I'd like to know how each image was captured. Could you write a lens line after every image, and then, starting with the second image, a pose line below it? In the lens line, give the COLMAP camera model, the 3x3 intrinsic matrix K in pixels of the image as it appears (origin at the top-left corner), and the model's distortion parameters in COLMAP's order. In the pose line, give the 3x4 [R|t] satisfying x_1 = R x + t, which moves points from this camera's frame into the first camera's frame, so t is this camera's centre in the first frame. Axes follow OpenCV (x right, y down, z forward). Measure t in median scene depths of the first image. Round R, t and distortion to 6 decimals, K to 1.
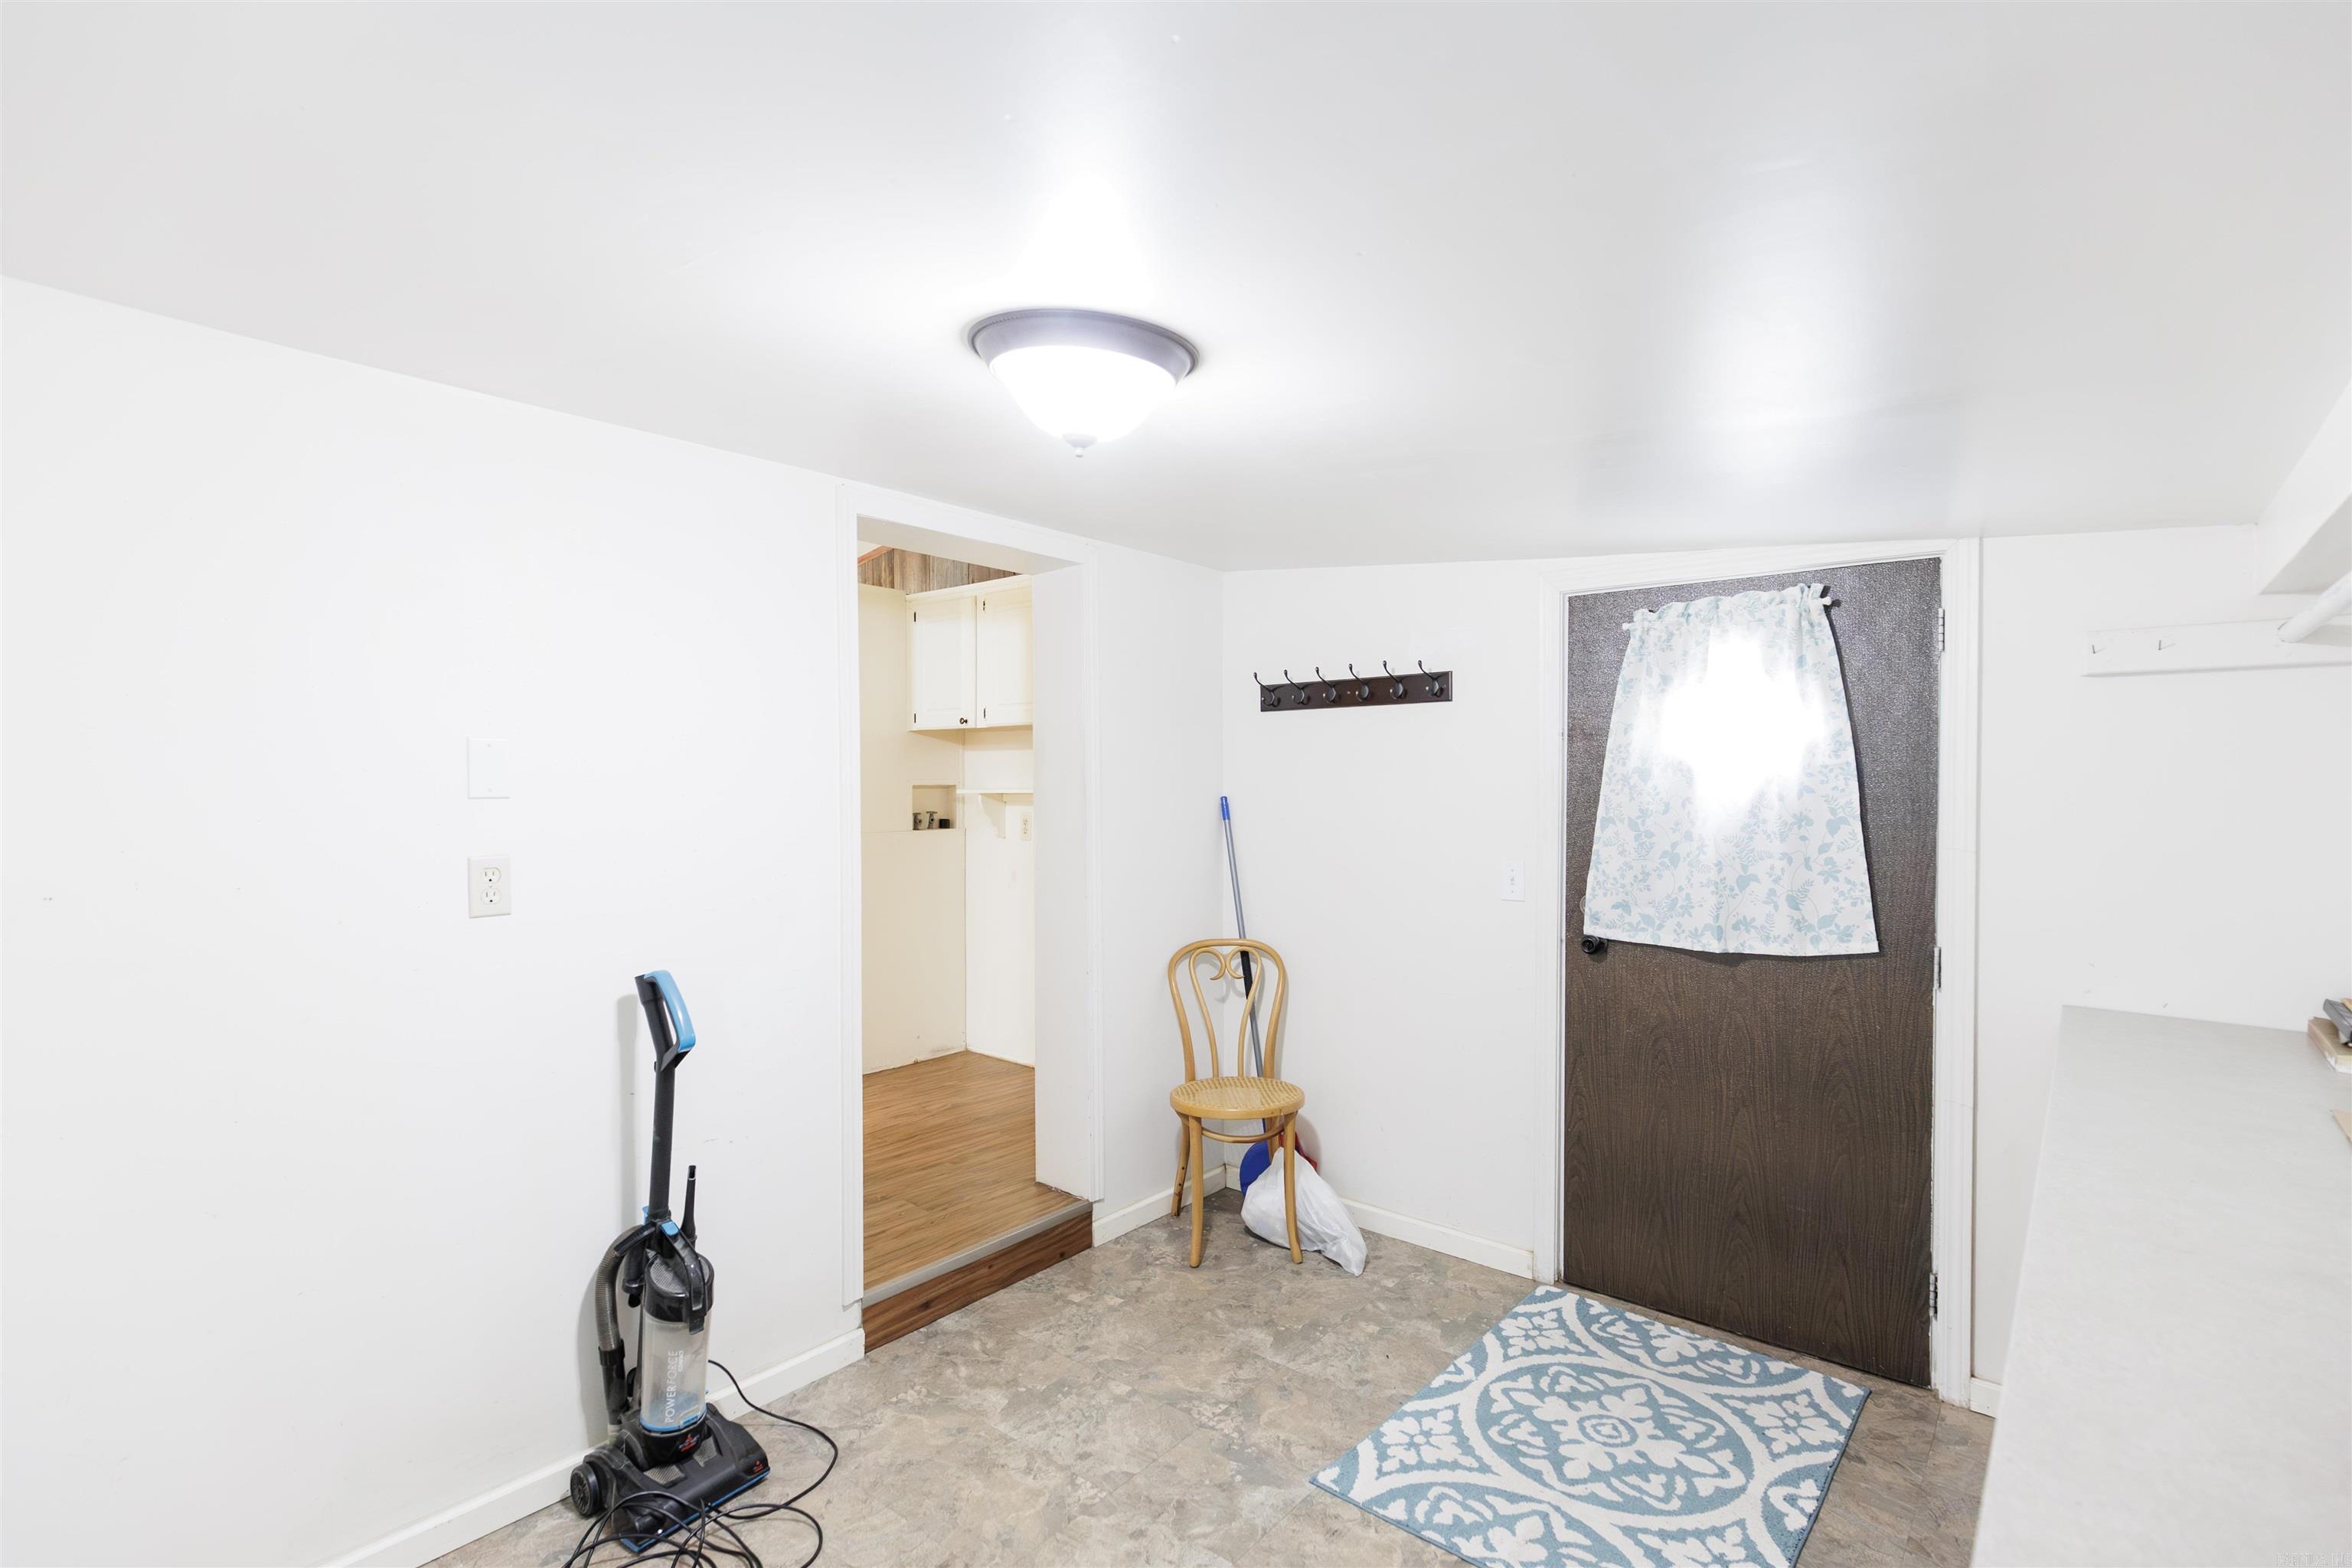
lens RADIAL K [[1058.2, 0, 1170.6], [0, 1058.2, 787.6], [0, 0, 1]] dist [0.009431, -0.000679]
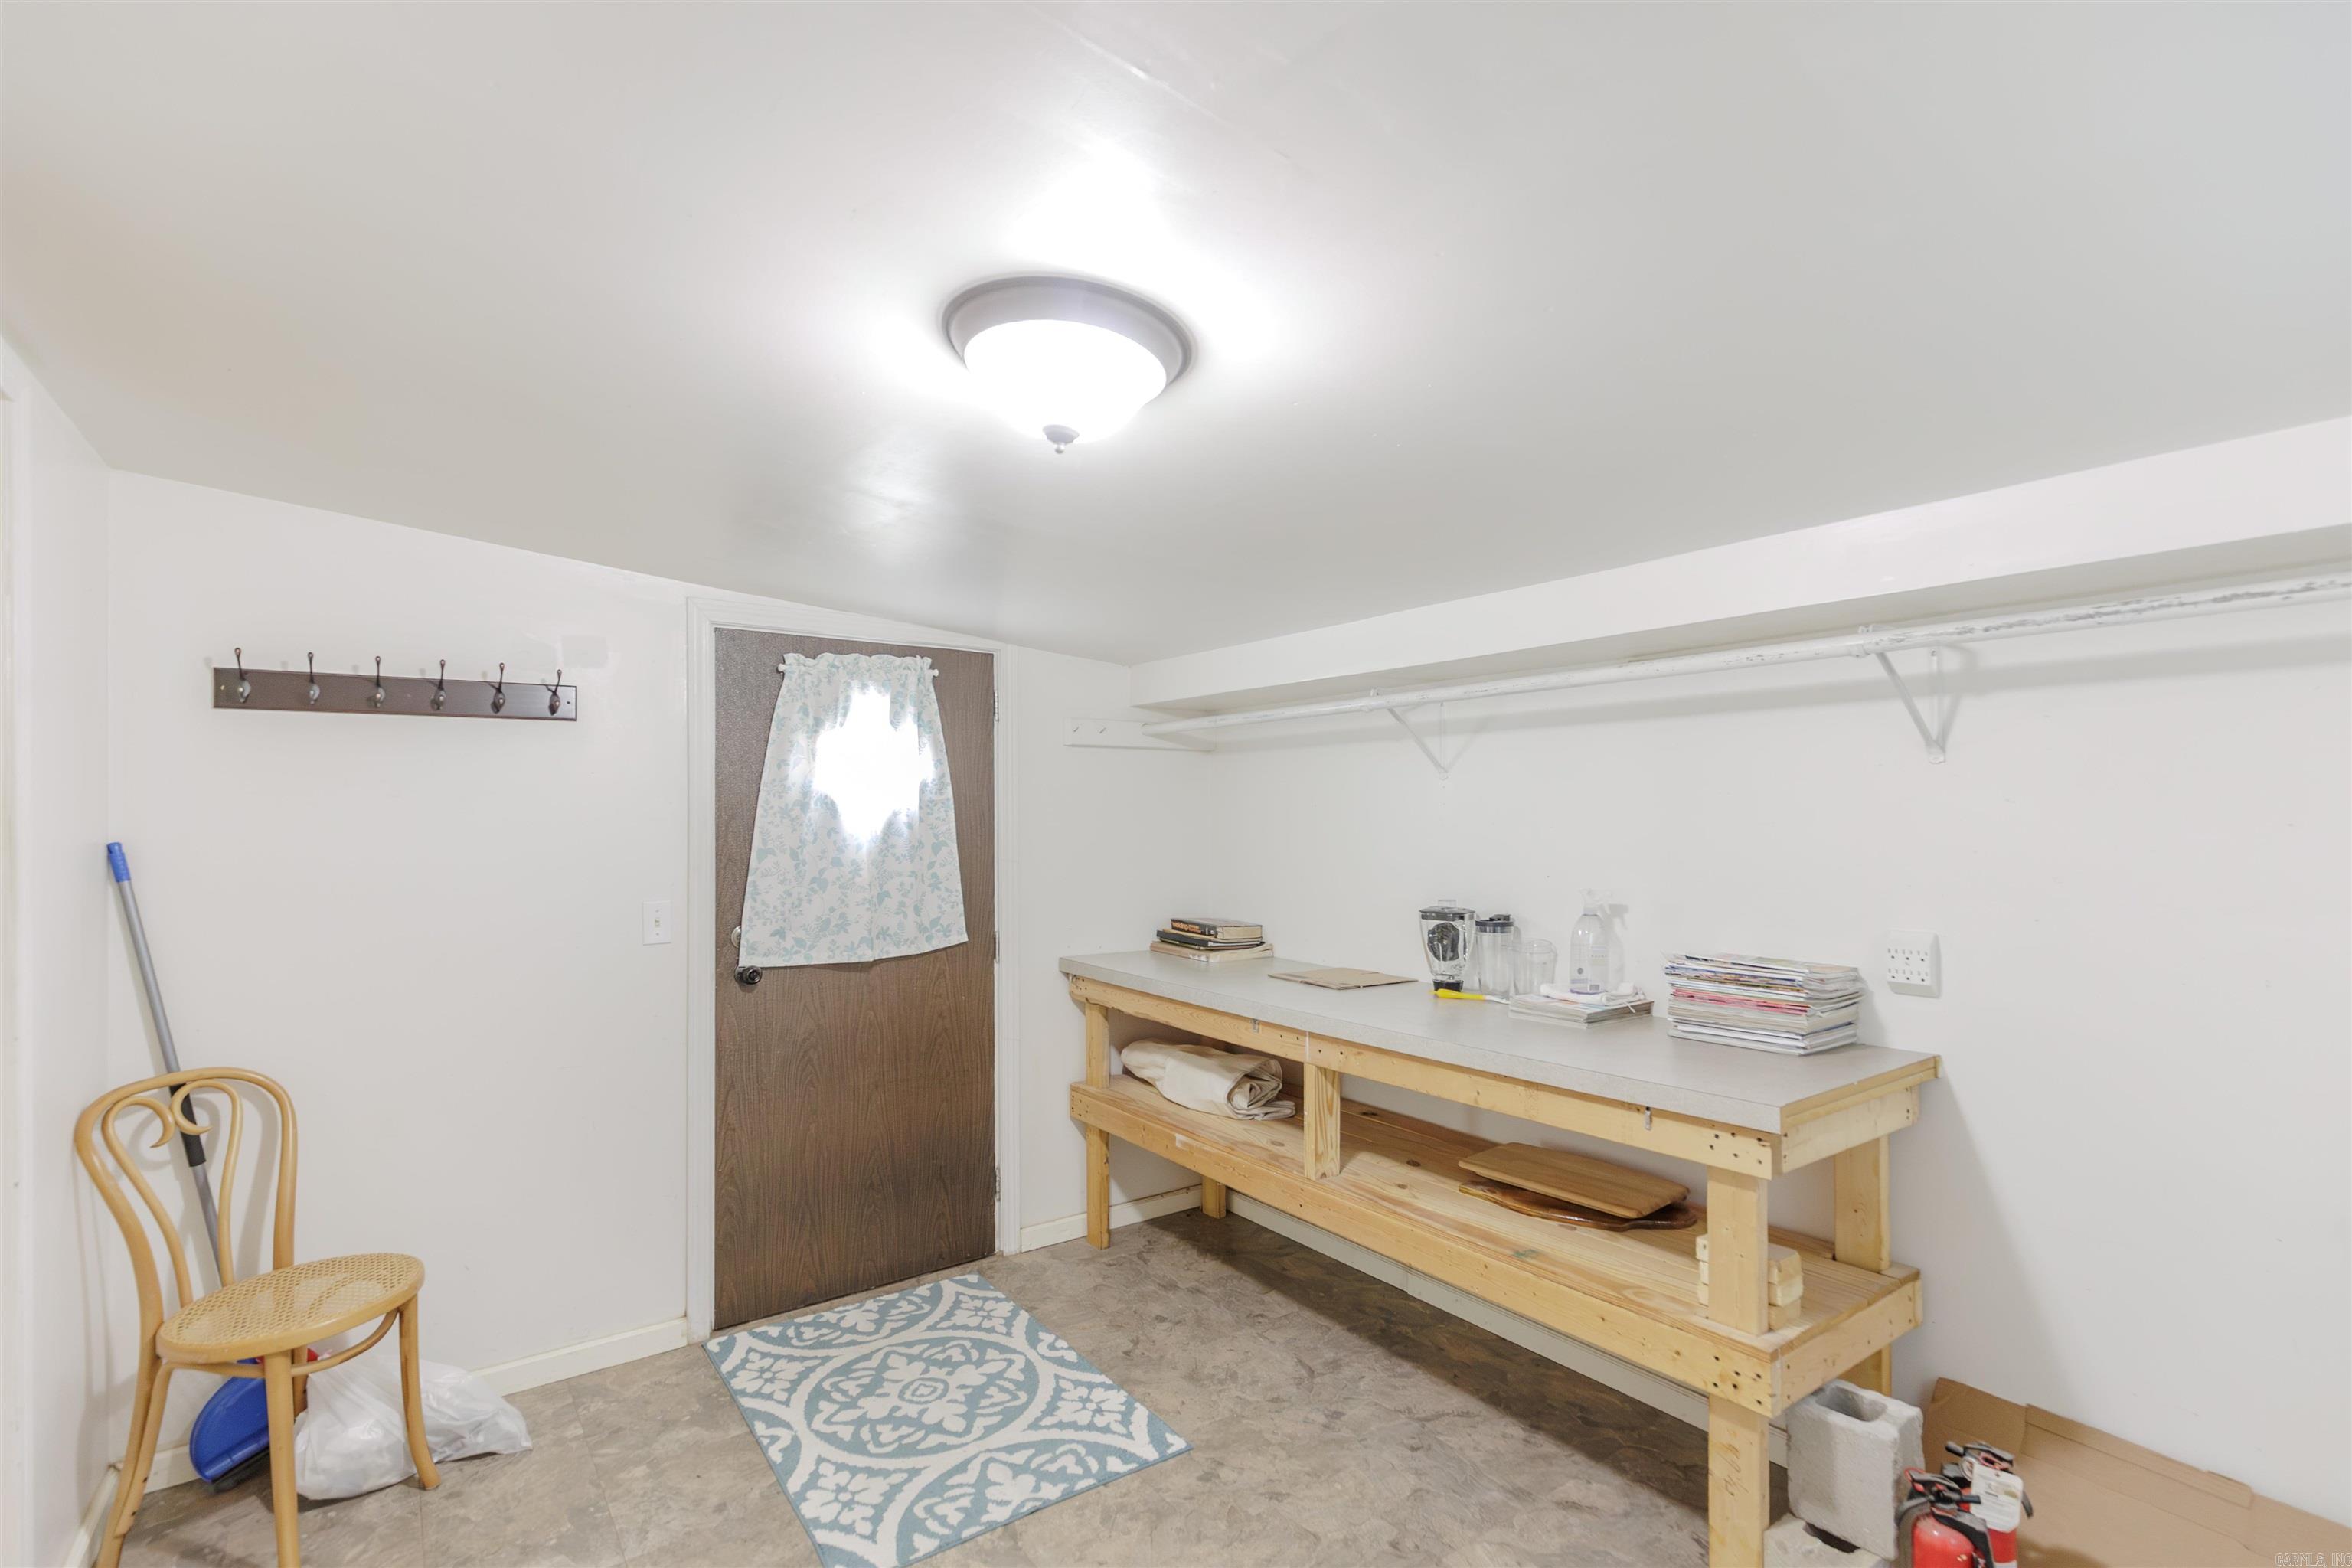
lens RADIAL K [[1058.2, 0, 1170.0], [0, 1058.2, 791.2], [0, 0, 1]] dist [0.009431, -0.000679]
pose [[0.275643, 0.019499, 0.961062, -0.526119], [0.012671, 0.999634, -0.023915, 0.001925], [-0.961177, 0.018770, 0.275295, 0.372808]]
